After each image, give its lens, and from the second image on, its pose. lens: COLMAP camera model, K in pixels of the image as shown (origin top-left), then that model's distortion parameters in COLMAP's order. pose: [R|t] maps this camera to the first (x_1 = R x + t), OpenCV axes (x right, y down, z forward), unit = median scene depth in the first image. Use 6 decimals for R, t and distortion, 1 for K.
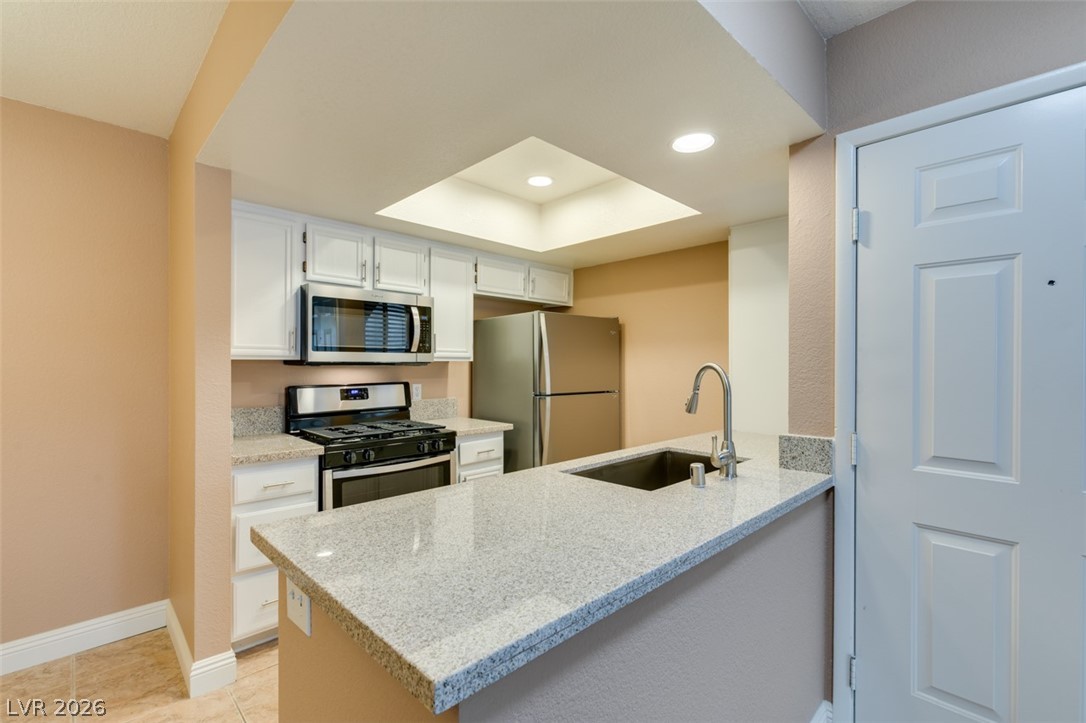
lens RADIAL K [[486.0, 0, 540.3], [0, 486.0, 364.3], [0, 0, 1]] dist [0.005811, -0.001491]
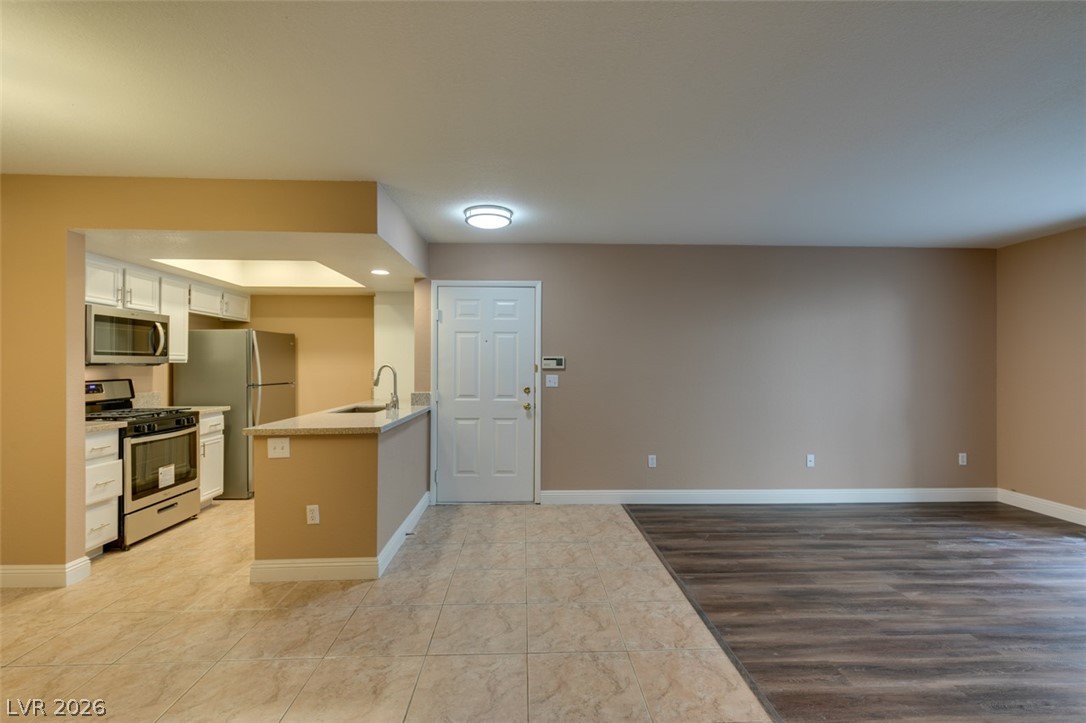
lens RADIAL K [[486.0, 0, 541.1], [0, 486.0, 365.0], [0, 0, 1]] dist [0.005811, -0.001491]
pose [[0.667756, 0.000379, 0.744380, -0.572170], [0.001278, 0.999998, -0.001655, 0.004175], [-0.744379, 0.002057, 0.667754, -0.722802]]
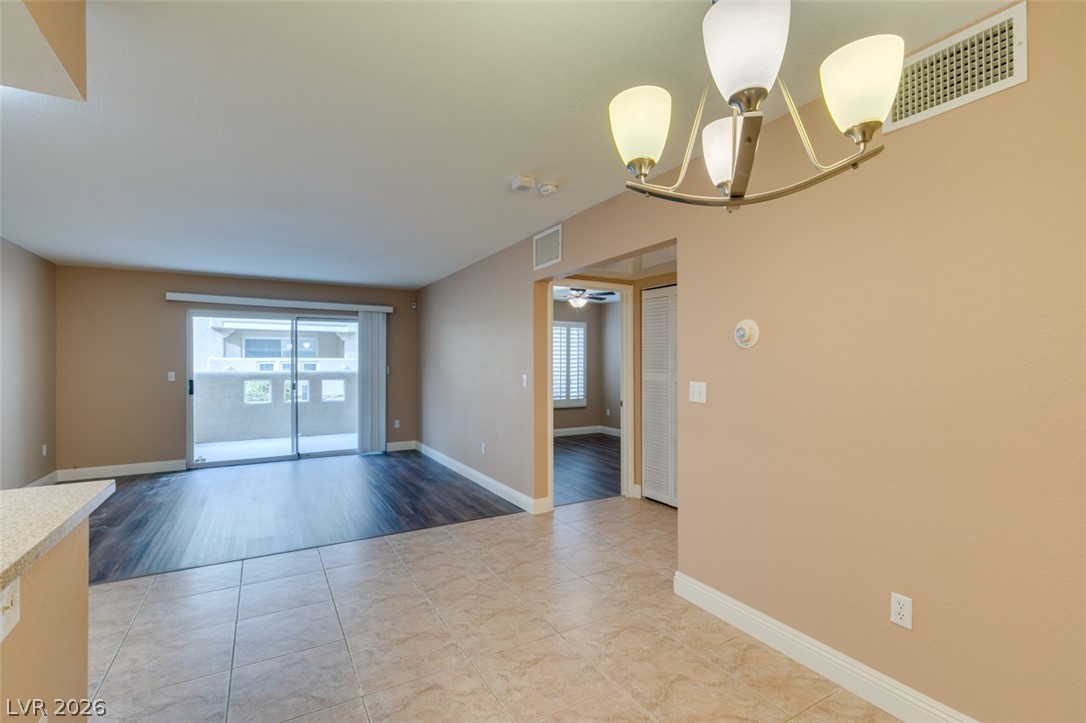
lens RADIAL K [[486.0, 0, 540.1], [0, 486.0, 363.1], [0, 0, 1]] dist [0.005811, -0.001491]
pose [[-0.969380, 0.001571, 0.245561, -0.635484], [0.000895, 0.999995, -0.002863, 0.002349], [-0.245565, -0.002556, -0.969377, 0.610621]]
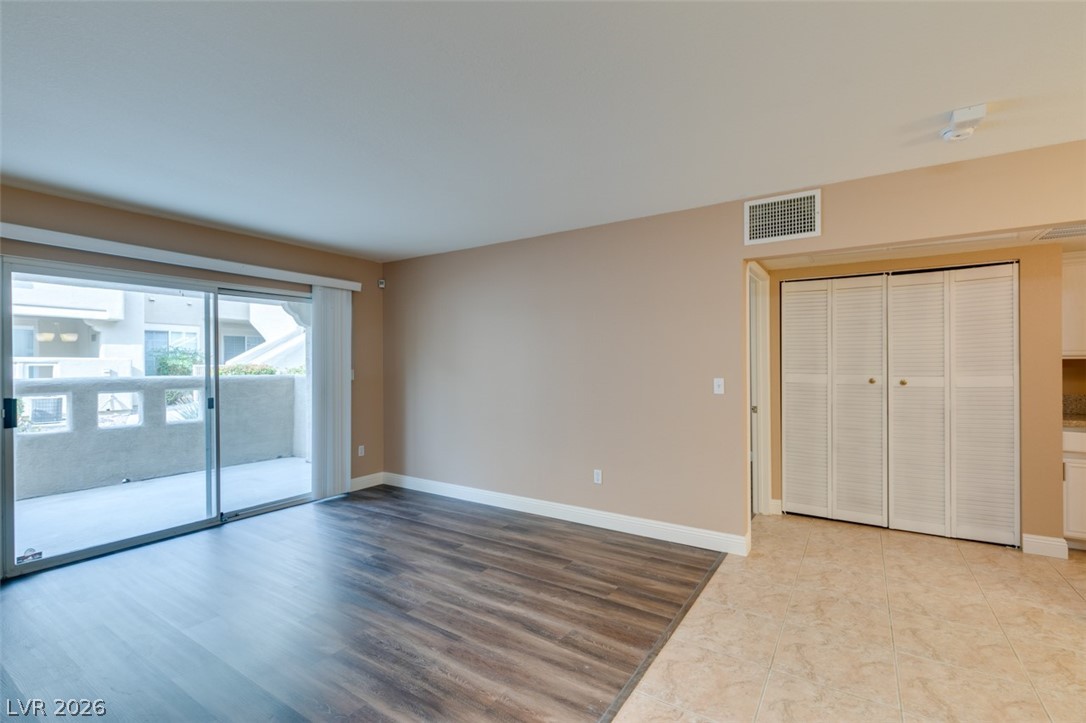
lens RADIAL K [[486.0, 0, 540.6], [0, 486.0, 363.2], [0, 0, 1]] dist [0.005811, -0.001491]
pose [[-0.975323, 0.003285, -0.220759, 0.465657], [0.004010, 0.999988, -0.002836, -0.000895], [0.220747, -0.003651, -0.975324, 0.213167]]
